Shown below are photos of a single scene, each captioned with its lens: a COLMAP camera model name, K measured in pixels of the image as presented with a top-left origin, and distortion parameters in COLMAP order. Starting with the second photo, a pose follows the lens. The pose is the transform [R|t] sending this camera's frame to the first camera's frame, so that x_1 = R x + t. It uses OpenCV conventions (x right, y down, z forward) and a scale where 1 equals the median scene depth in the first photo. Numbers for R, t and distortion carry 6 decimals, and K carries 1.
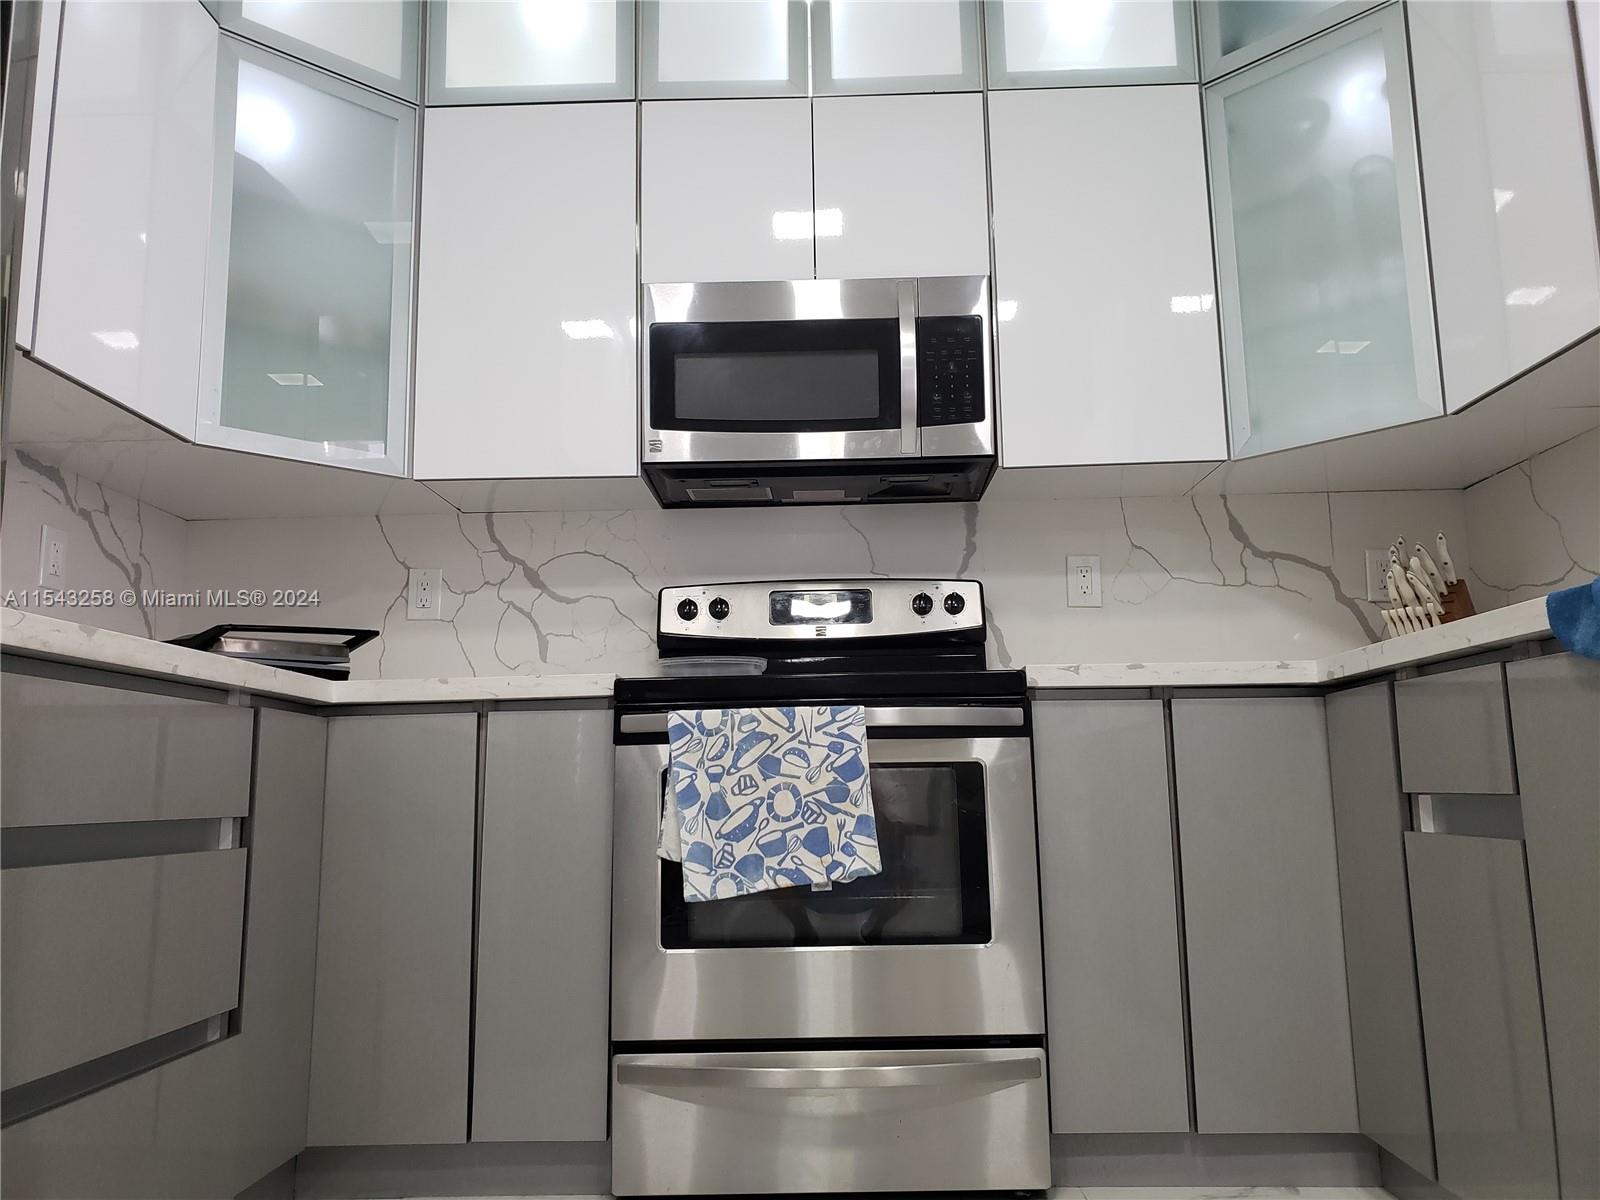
lens RADIAL K [[1213.9, 0, 822.6], [0, 1213.9, 593.2], [0, 0, 1]] dist [0.171233, -0.466748]
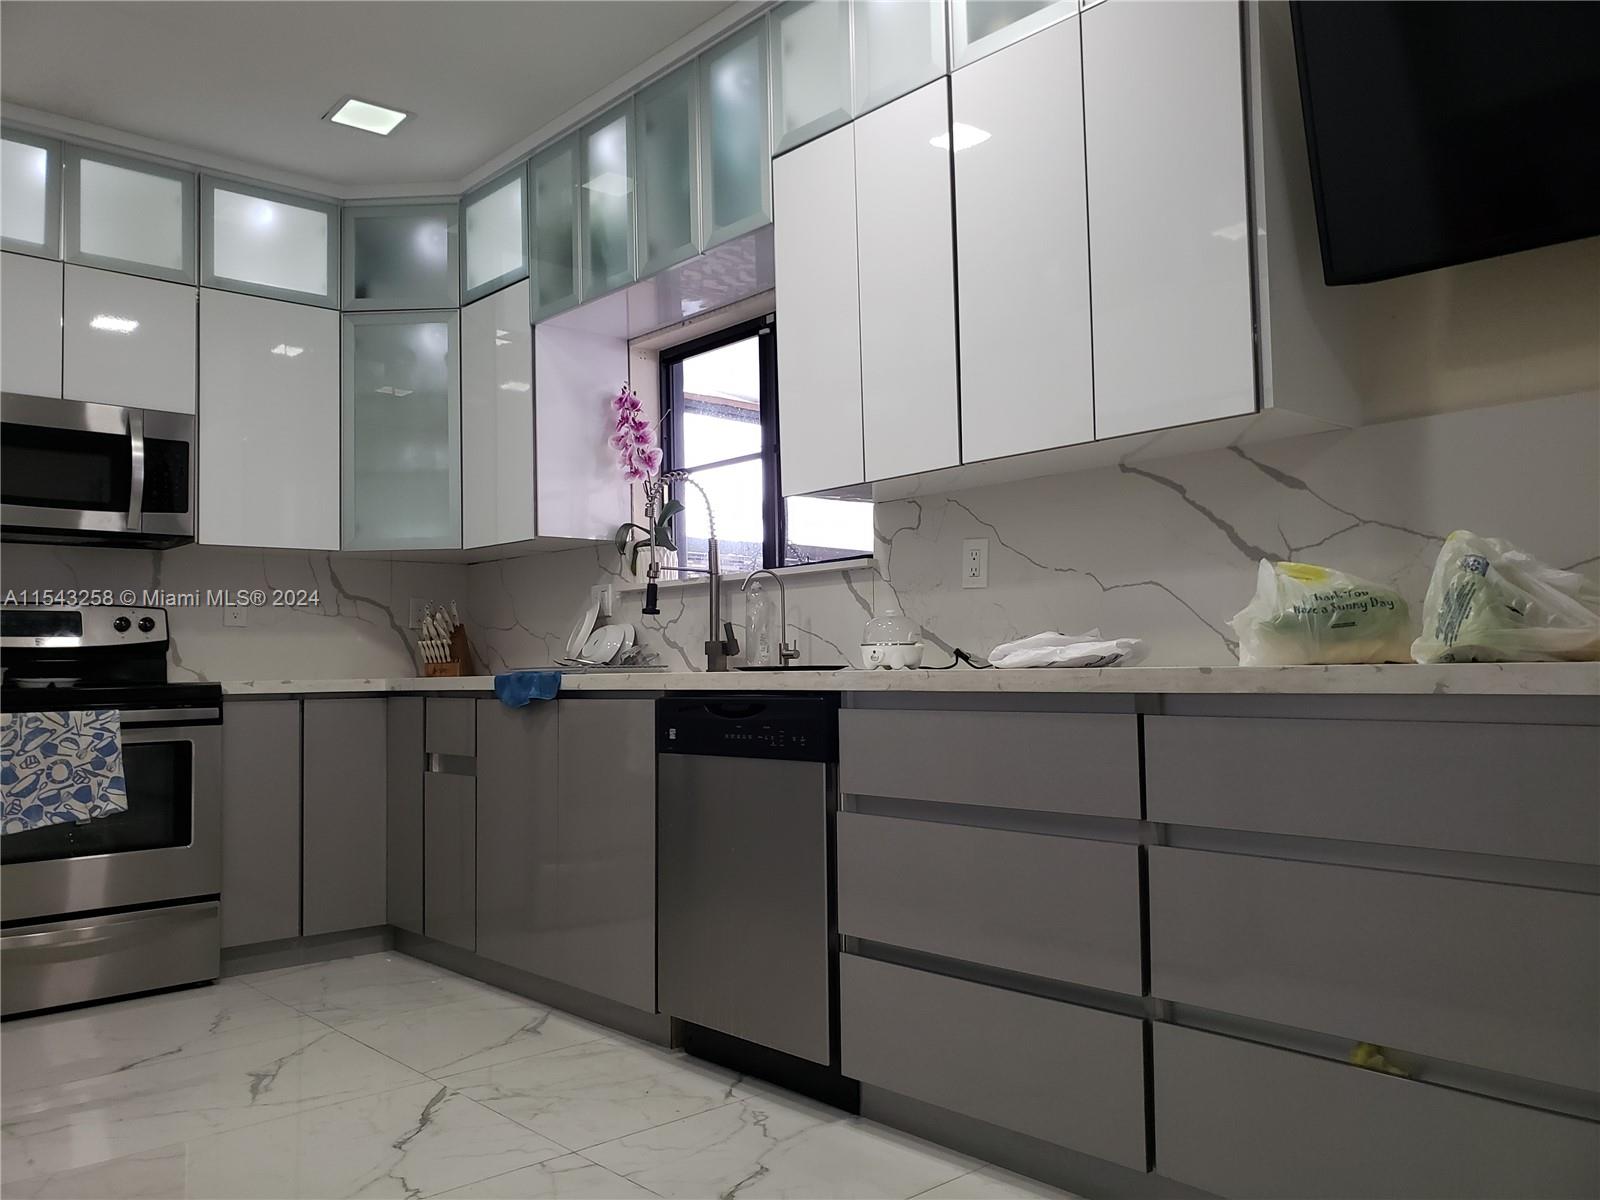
lens RADIAL K [[1238.8, 0, 800.0], [0, 1238.8, 600.0], [0, 0, 1]] dist [-0.001117, 0.040039]
pose [[0.730134, 0.046046, 0.681751, -0.440360], [-0.107026, 0.993119, 0.047546, -0.229304], [-0.674870, -0.107680, 0.730038, -0.805905]]
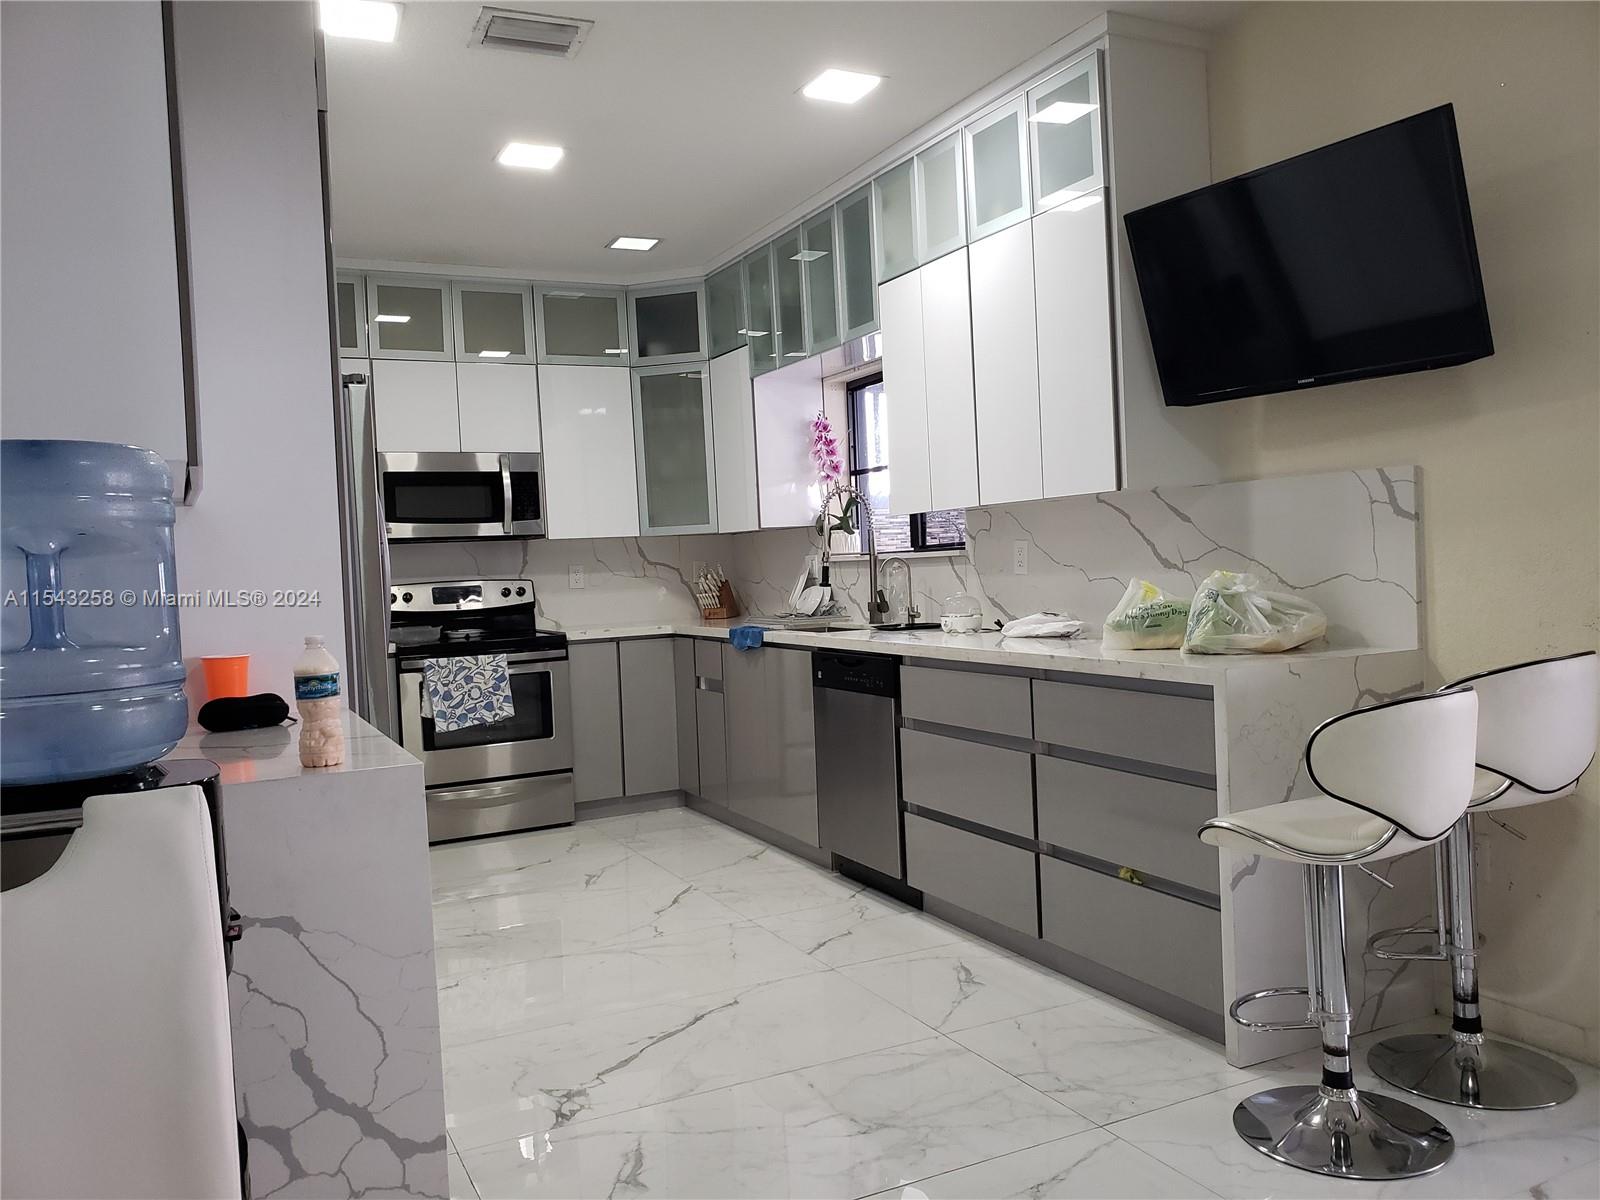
lens RADIAL K [[1213.9, 0, 822.6], [0, 1213.9, 593.2], [0, 0, 1]] dist [0.171233, -0.466748]
pose [[0.881098, -0.032339, 0.471827, -0.597417], [-0.048689, 0.986156, 0.158514, -0.479384], [-0.470421, -0.162639, 0.867325, -1.549578]]
